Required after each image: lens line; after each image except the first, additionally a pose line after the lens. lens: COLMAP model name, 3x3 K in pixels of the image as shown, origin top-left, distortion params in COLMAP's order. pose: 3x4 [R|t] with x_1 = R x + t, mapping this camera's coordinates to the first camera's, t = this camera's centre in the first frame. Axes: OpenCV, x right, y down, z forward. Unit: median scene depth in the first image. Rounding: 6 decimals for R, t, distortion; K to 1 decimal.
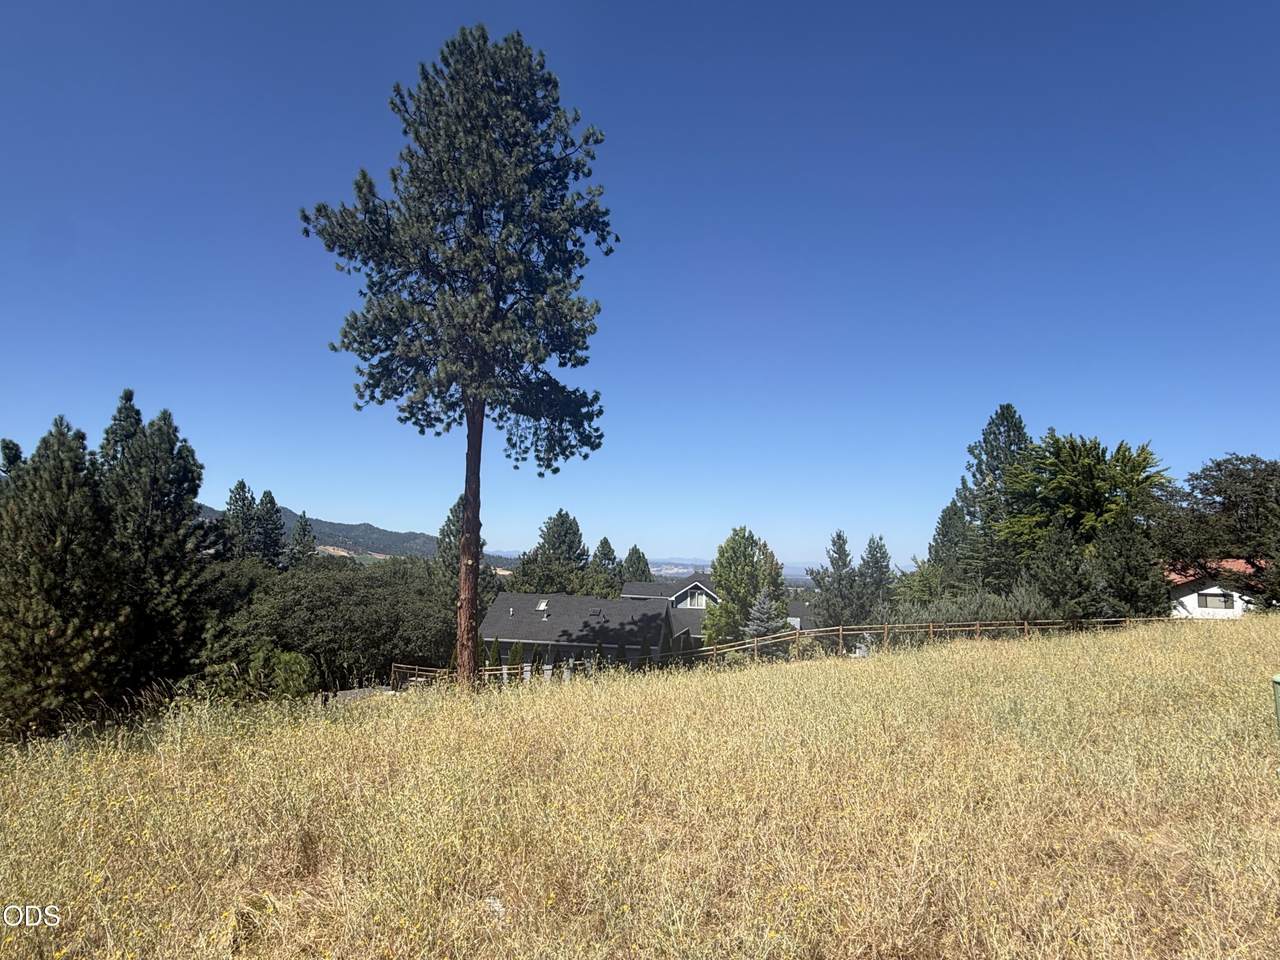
lens RADIAL K [[709.0, 0, 636.0], [0, 709.0, 484.1], [0, 0, 1]] dist [-0.012415, 0.006655]
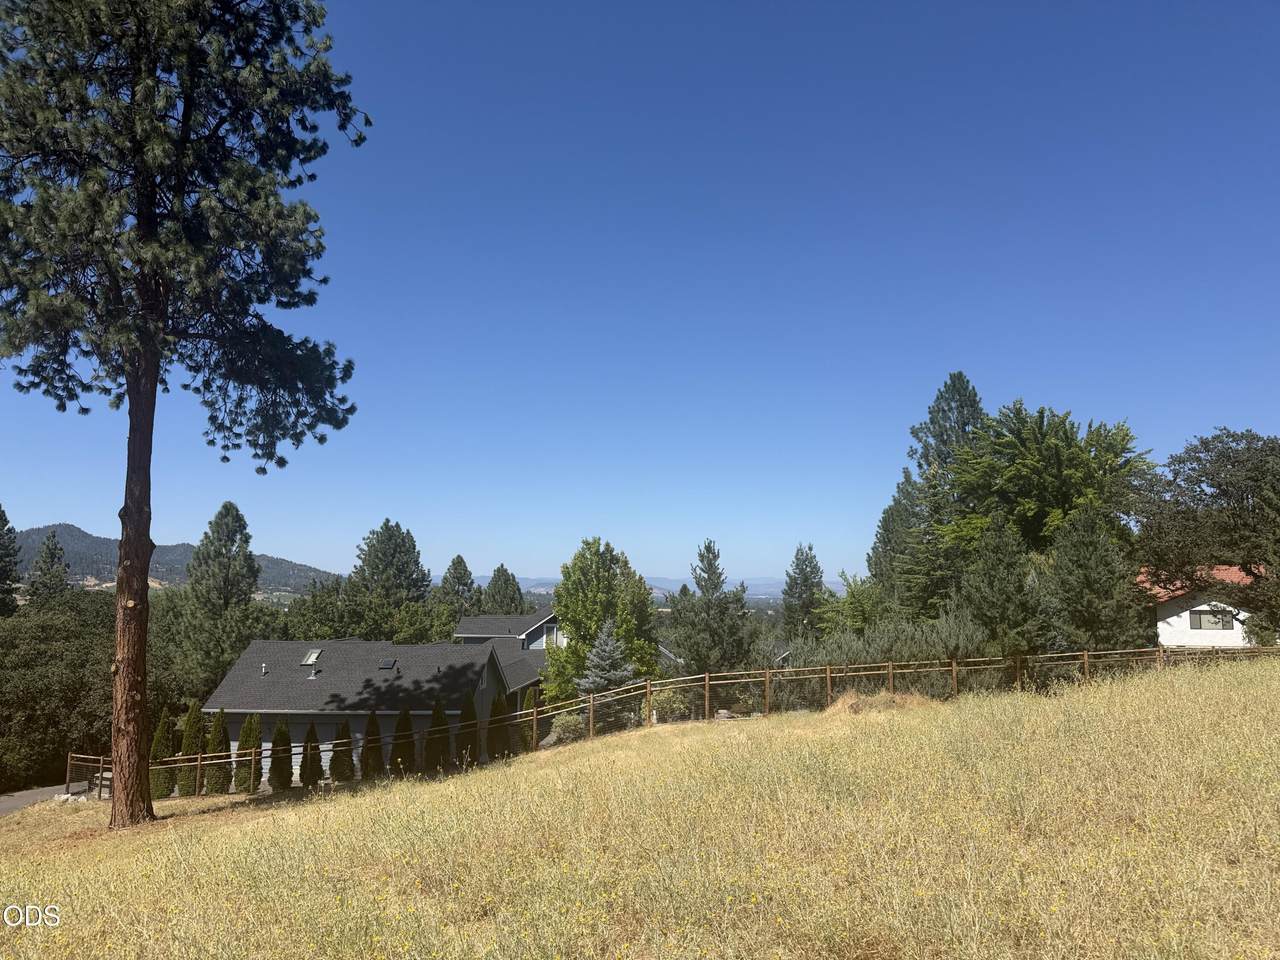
lens RADIAL K [[885.1, 0, 642.1], [0, 885.1, 484.4], [0, 0, 1]] dist [0.051816, -0.059095]
pose [[0.994753, -0.016952, 0.100893, 0.133436], [0.017027, 0.999855, 0.000121, 0.007161], [-0.100881, 0.001597, 0.994897, 0.109872]]
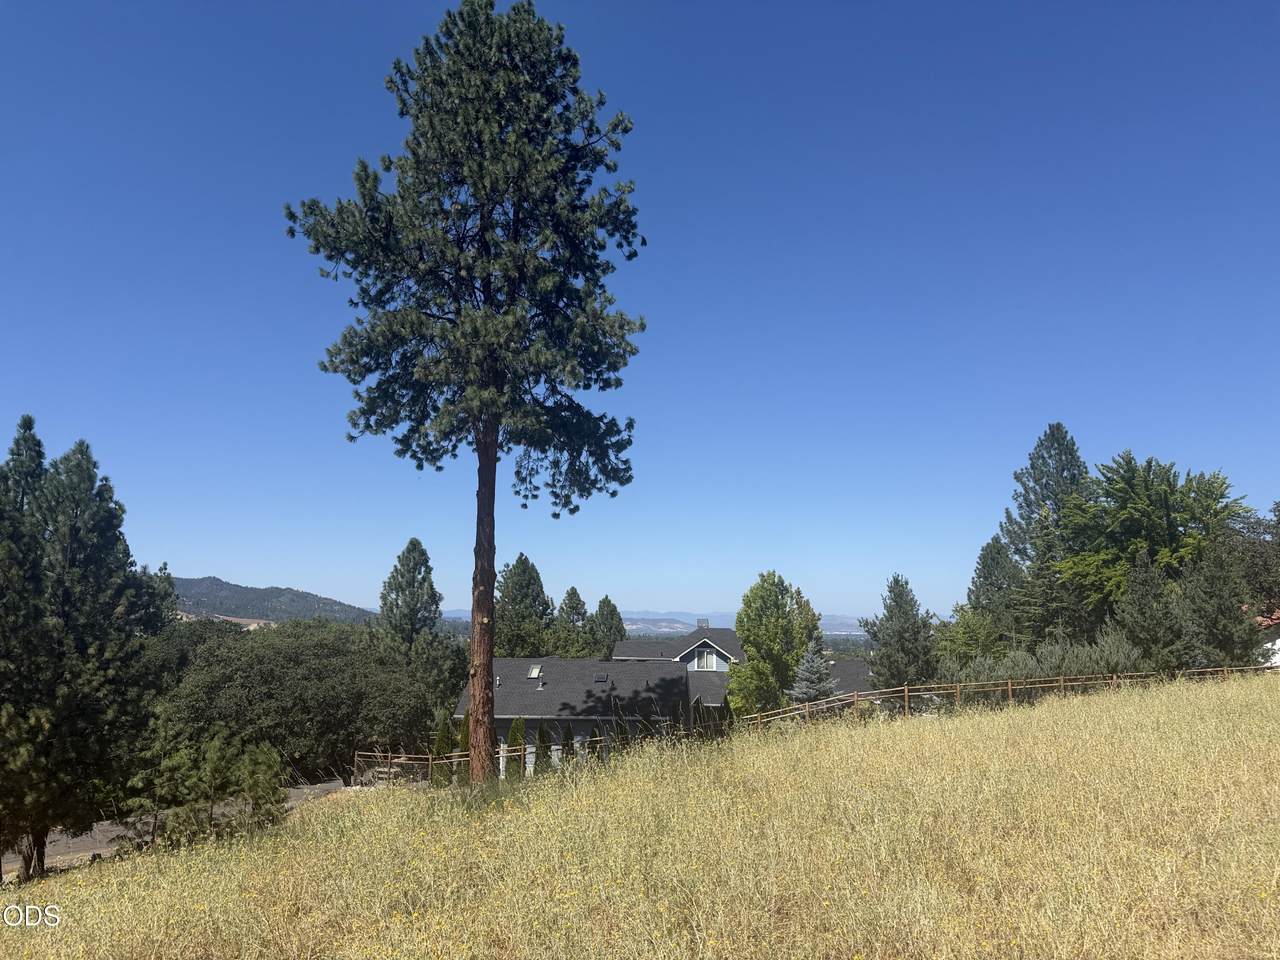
lens RADIAL K [[885.1, 0, 636.8], [0, 885.1, 478.1], [0, 0, 1]] dist [0.051816, -0.059095]
pose [[0.996786, -0.010961, 0.079360, -0.116378], [0.014578, 0.998874, -0.045139, -0.007463], [-0.078776, 0.046151, 0.995823, -0.061142]]
